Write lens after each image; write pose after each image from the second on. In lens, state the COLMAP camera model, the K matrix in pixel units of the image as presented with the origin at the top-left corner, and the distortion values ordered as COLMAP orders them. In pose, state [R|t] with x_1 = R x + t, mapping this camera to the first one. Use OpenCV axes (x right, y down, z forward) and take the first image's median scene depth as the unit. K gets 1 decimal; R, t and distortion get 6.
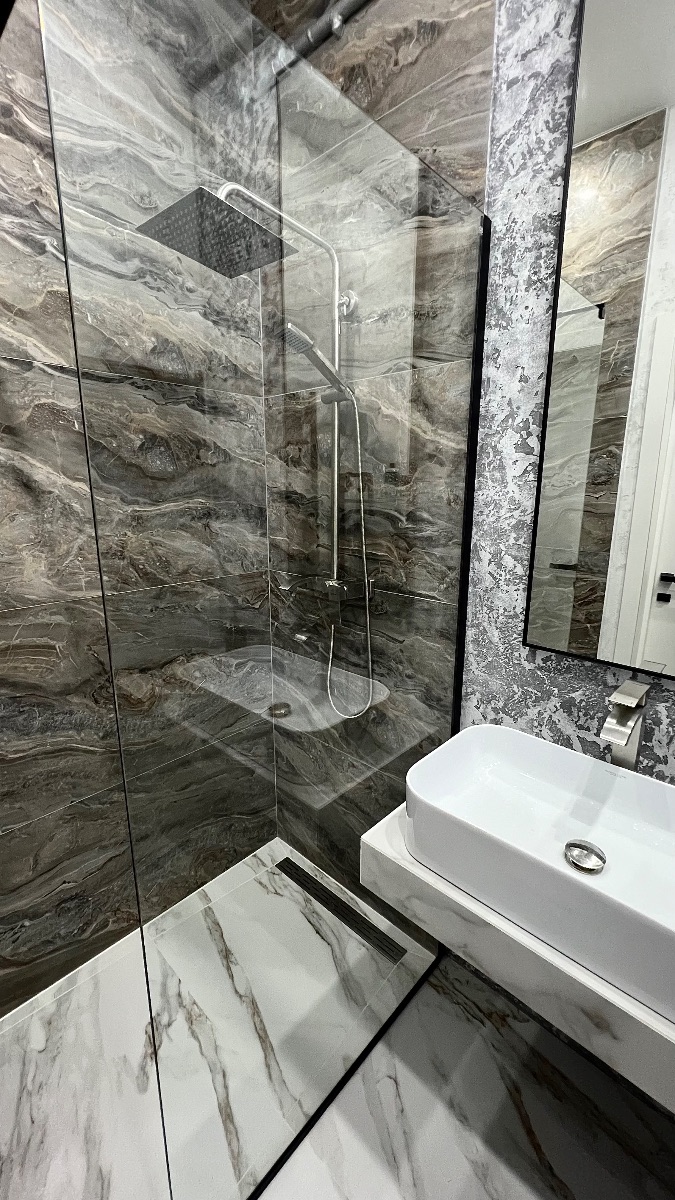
lens RADIAL K [[475.6, 0, 335.4], [0, 475.6, 600.5], [0, 0, 1]] dist [-0.007075, 0.000258]
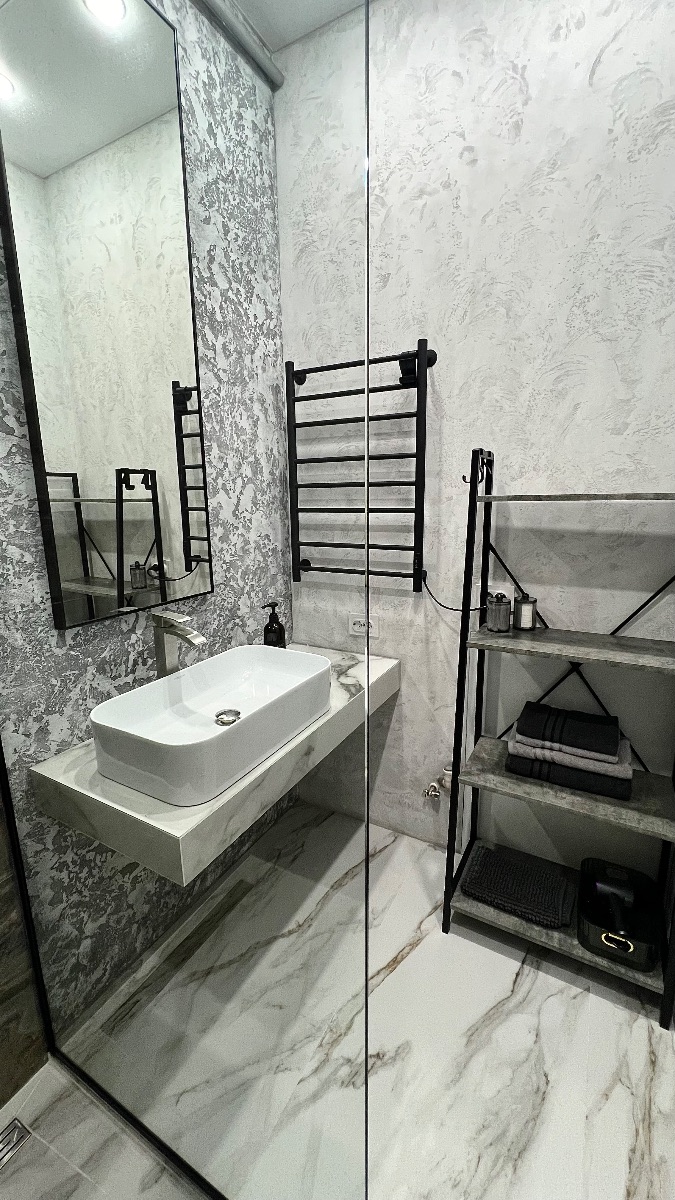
lens RADIAL K [[485.2, 0, 334.0], [0, 485.2, 596.3], [0, 0, 1]] dist [-0.013279, 0.001610]
pose [[-0.253774, -0.204097, 0.945486, -0.687130], [0.226667, 0.937719, 0.263260, -0.109628], [-0.940330, 0.281119, -0.191707, 0.643895]]
